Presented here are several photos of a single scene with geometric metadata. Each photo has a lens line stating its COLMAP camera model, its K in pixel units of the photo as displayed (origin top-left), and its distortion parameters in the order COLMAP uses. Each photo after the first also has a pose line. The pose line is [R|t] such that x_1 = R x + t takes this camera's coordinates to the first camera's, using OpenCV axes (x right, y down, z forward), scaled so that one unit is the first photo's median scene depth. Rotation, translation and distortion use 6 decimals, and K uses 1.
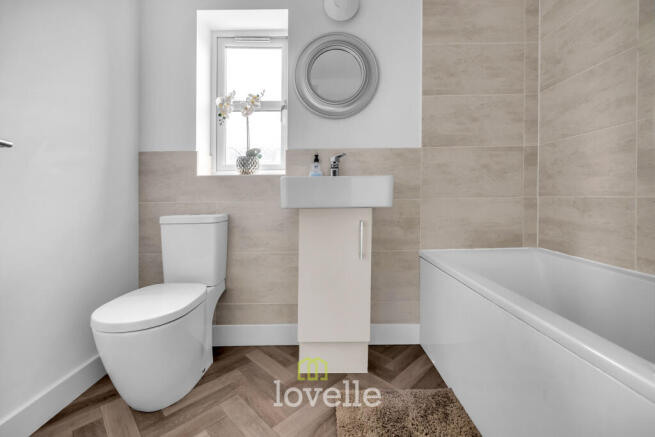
lens RADIAL K [[282.9, 0, 333.0], [0, 282.9, 200.3], [0, 0, 1]] dist [0.003148, -0.000637]
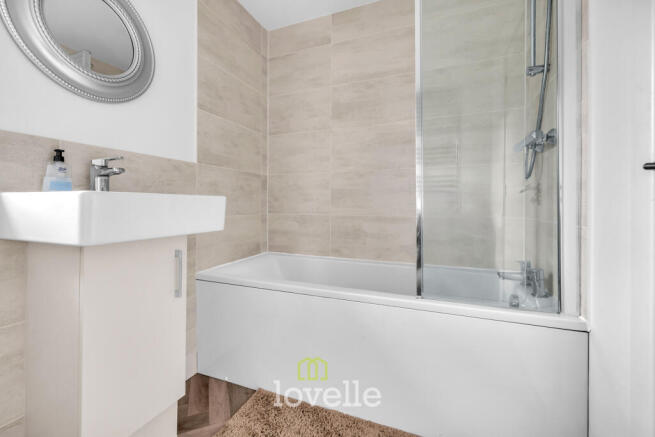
lens RADIAL K [[282.9, 0, 319.1], [0, 282.9, 207.1], [0, 0, 1]] dist [0.003148, -0.000637]
pose [[0.378700, 0.003497, 0.925513, -0.409473], [-0.000187, 0.999993, -0.003701, -0.037880], [-0.925520, 0.001229, 0.378698, 0.273620]]
